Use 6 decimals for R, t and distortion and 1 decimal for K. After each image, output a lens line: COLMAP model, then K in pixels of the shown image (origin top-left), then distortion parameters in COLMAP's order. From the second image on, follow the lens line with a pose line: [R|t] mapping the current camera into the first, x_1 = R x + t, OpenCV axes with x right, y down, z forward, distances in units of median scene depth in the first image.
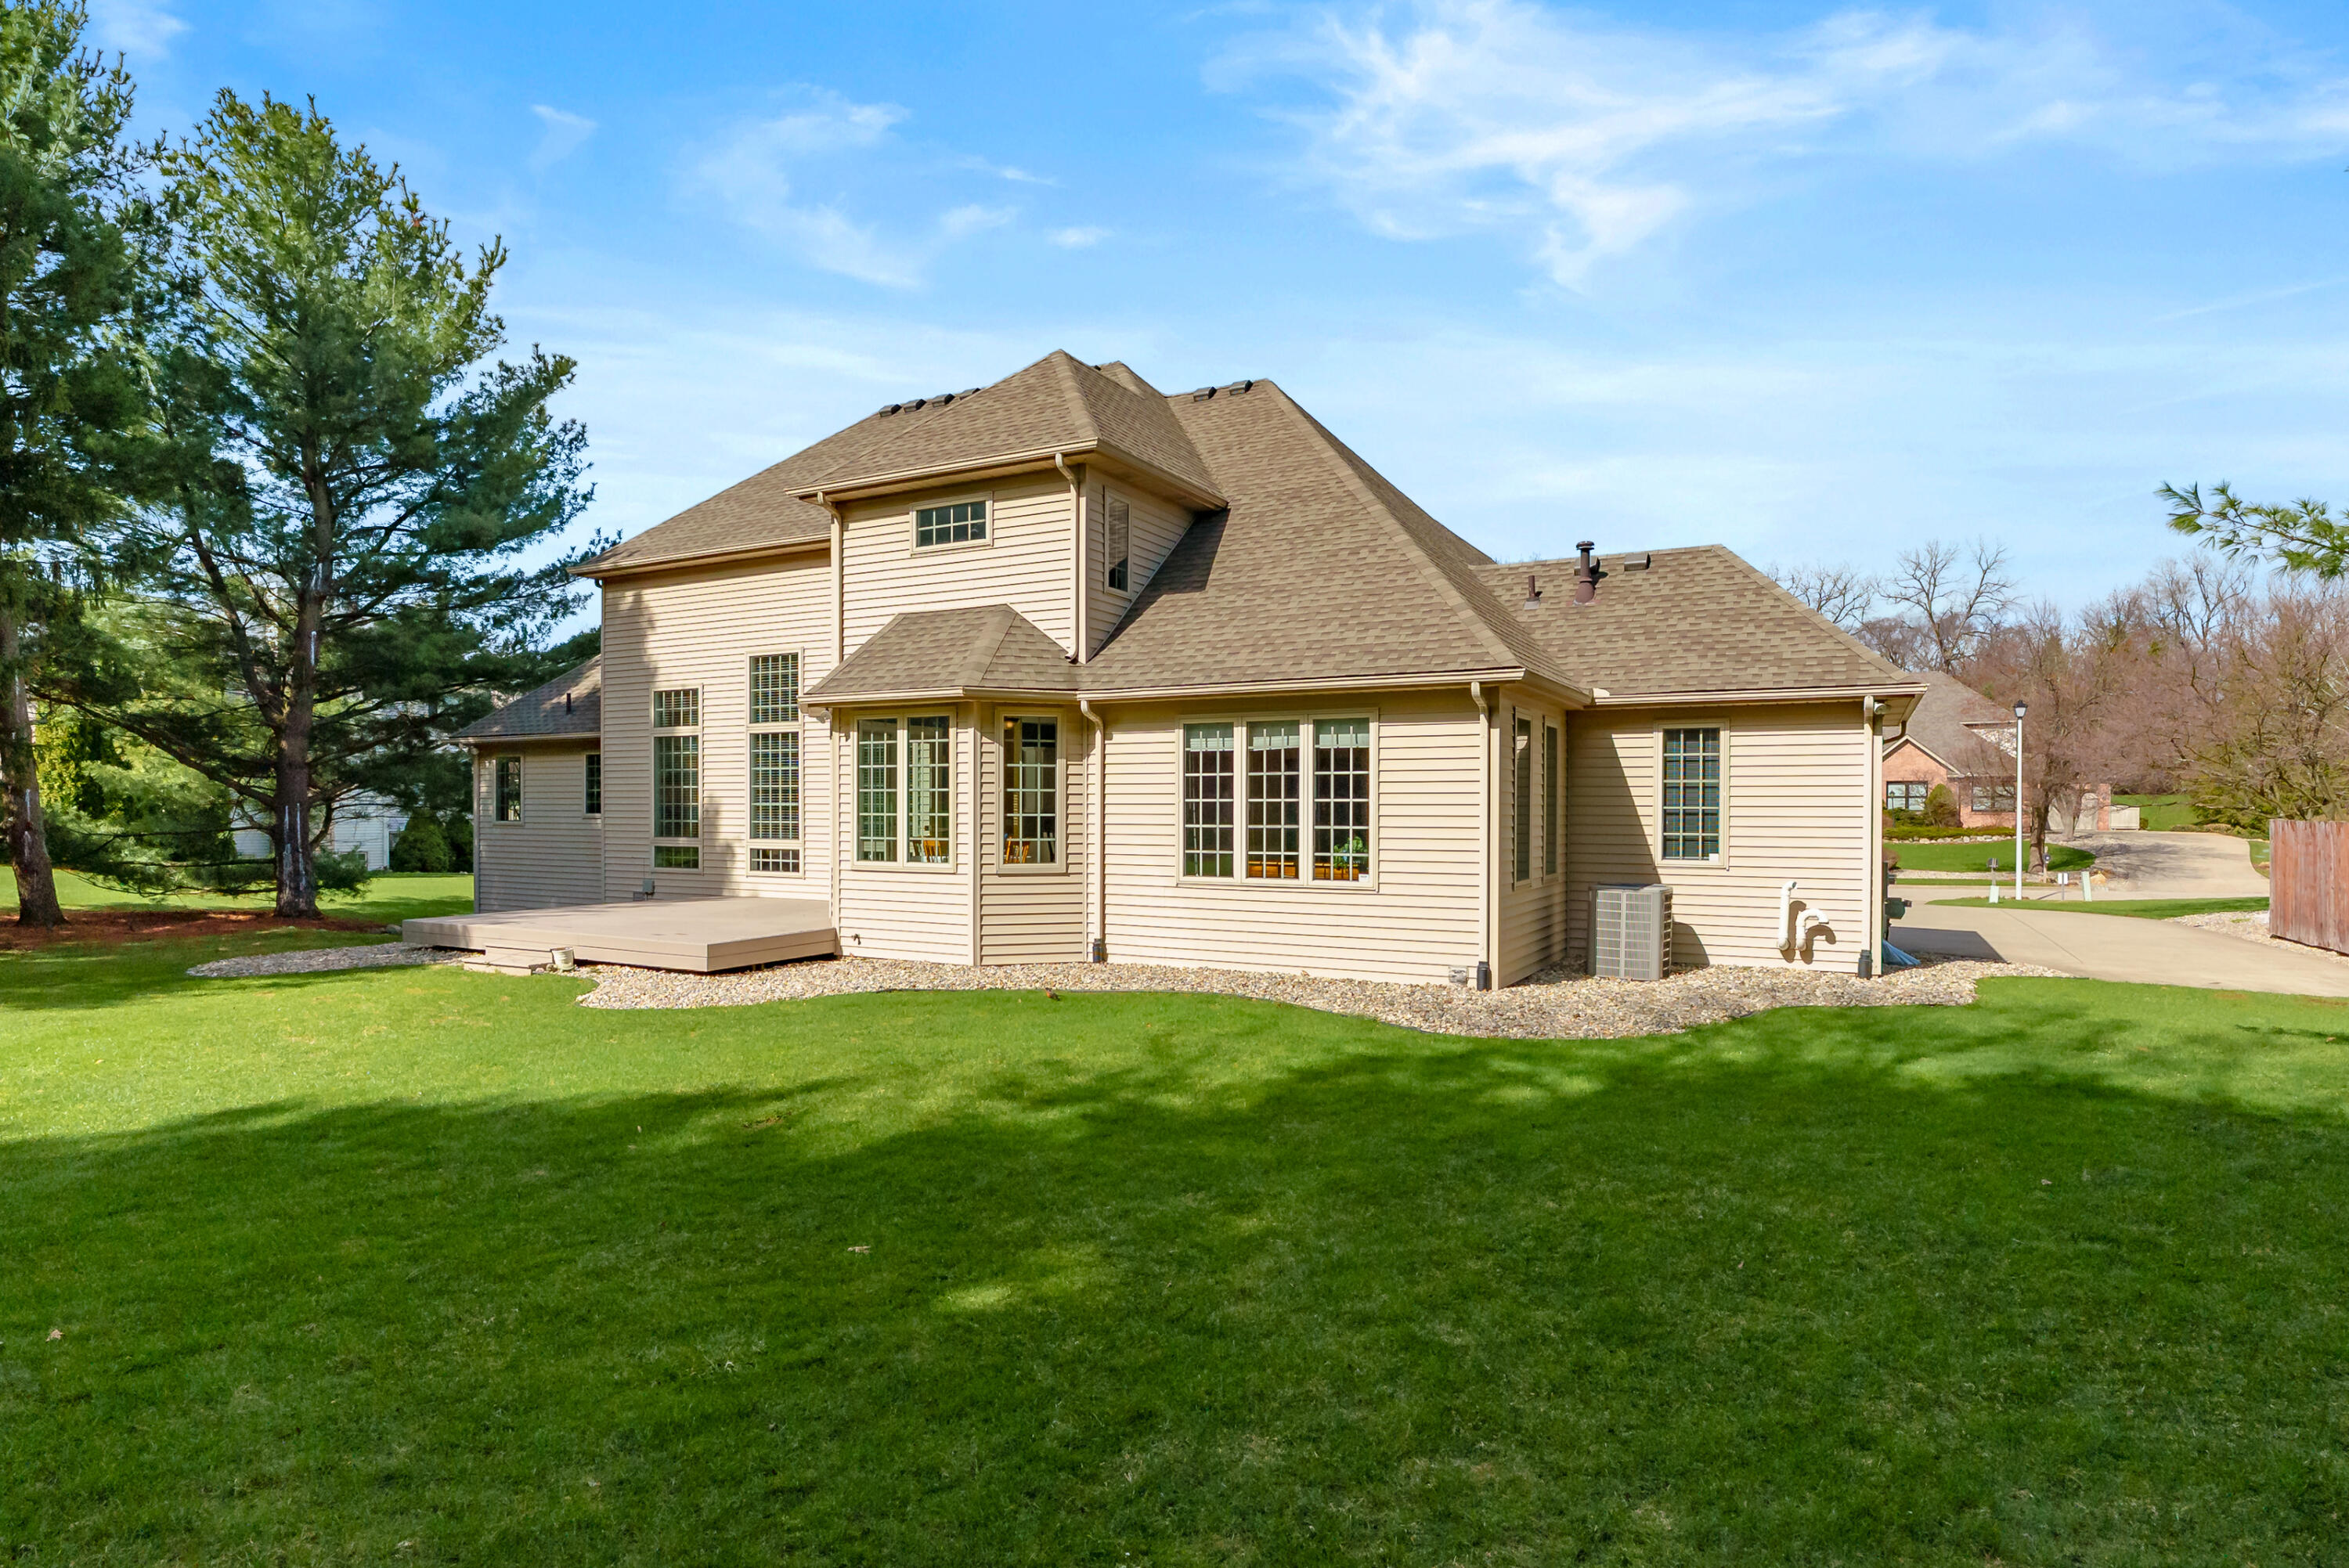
lens RADIAL K [[1267.9, 0, 1172.8], [0, 1267.9, 814.5], [0, 0, 1]] dist [-0.002911, -0.000116]
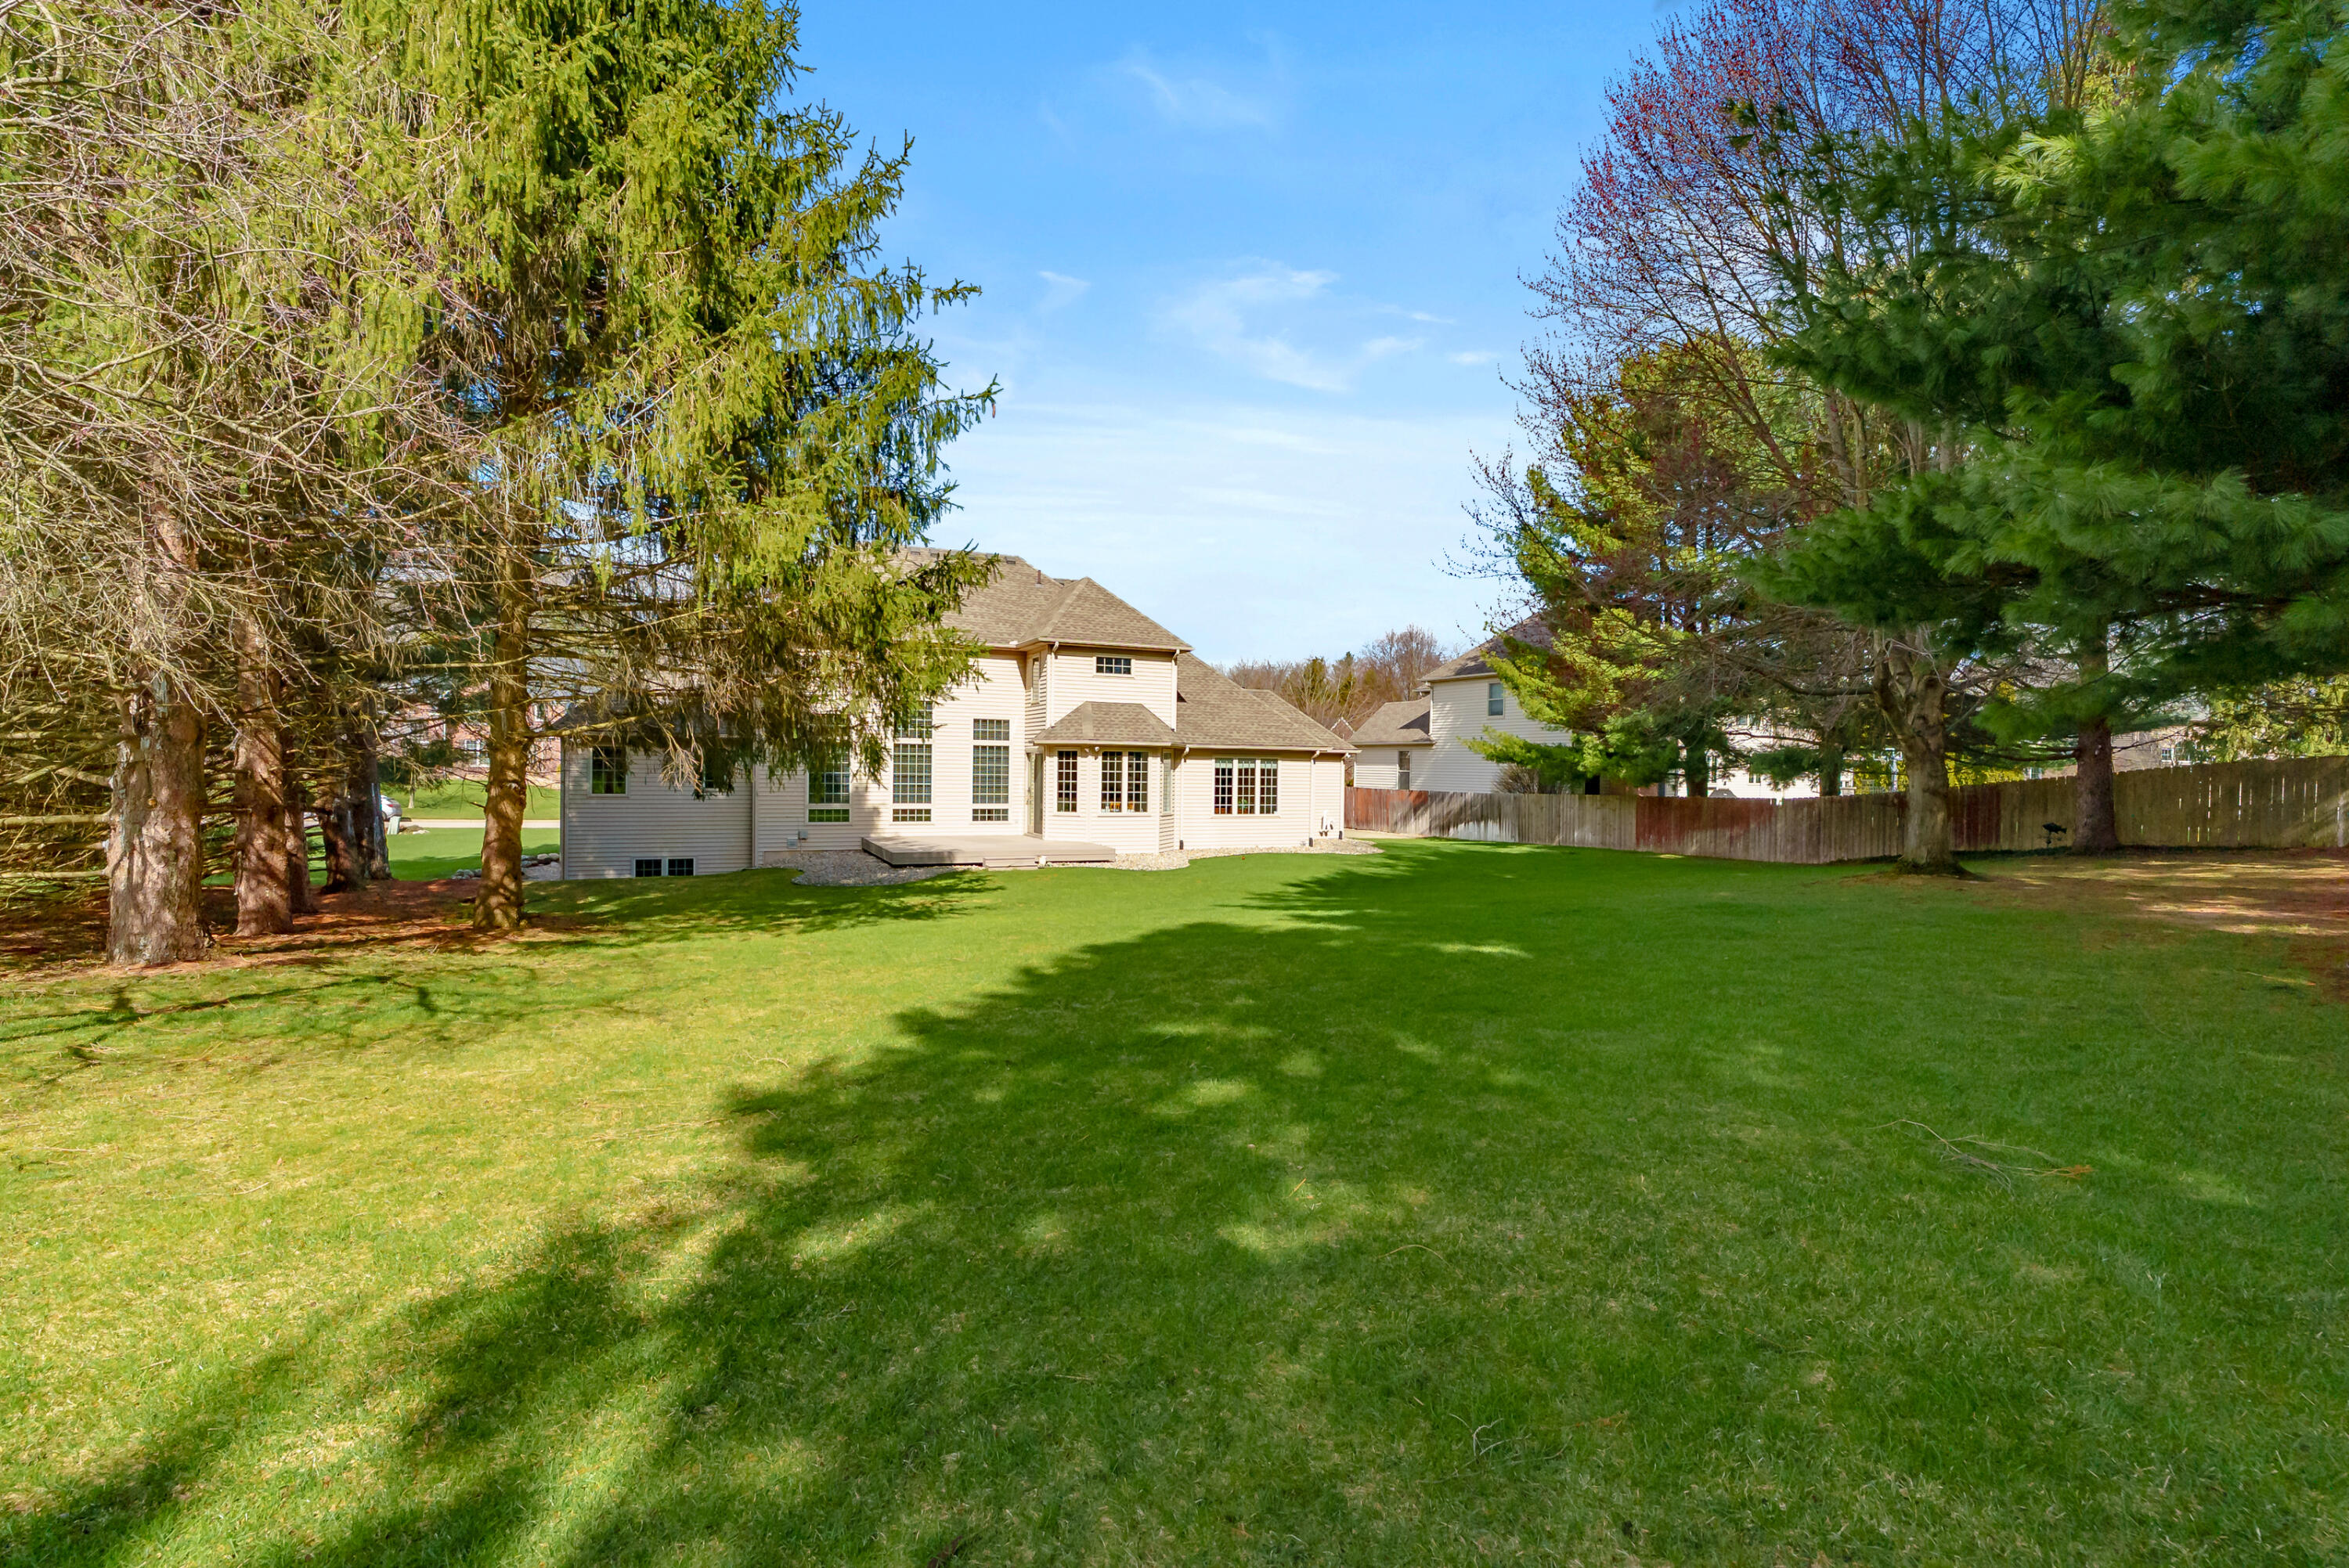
lens RADIAL K [[1066.5, 0, 1188.0], [0, 1066.5, 787.3], [0, 0, 1]] dist [-0.004842, -0.000082]
pose [[0.592196, -0.009038, 0.805744, -1.743029], [-0.009640, 0.999786, 0.018299, -0.046624], [-0.805737, -0.018604, 0.591982, -0.276267]]
